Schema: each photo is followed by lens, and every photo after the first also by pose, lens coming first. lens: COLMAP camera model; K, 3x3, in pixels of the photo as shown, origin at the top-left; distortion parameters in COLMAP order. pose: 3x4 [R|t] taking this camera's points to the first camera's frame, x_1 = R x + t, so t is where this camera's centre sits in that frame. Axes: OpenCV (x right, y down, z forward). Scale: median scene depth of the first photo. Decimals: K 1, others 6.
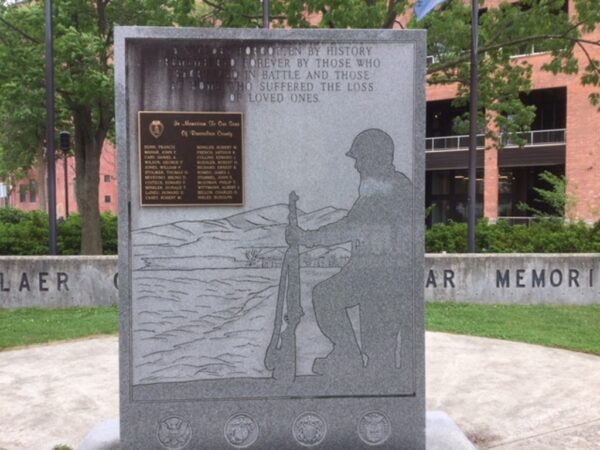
lens RADIAL K [[546.1, 0, 300.0], [0, 546.1, 228.2], [0, 0, 1]] dist [0.033103, 0.000000]
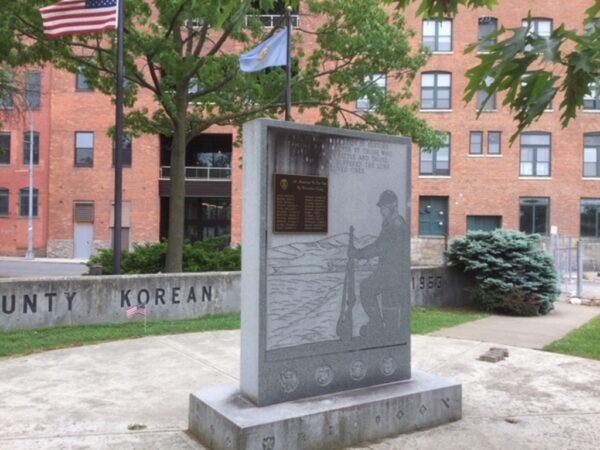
lens RADIAL K [[546.1, 0, 299.9], [0, 546.1, 223.9], [0, 0, 1]] dist [0.033103, 0.000000]
pose [[0.870513, 0.022421, 0.491634, -0.970282], [0.003141, 0.998688, -0.051107, 0.012055], [-0.492135, 0.046034, 0.869301, -0.372528]]
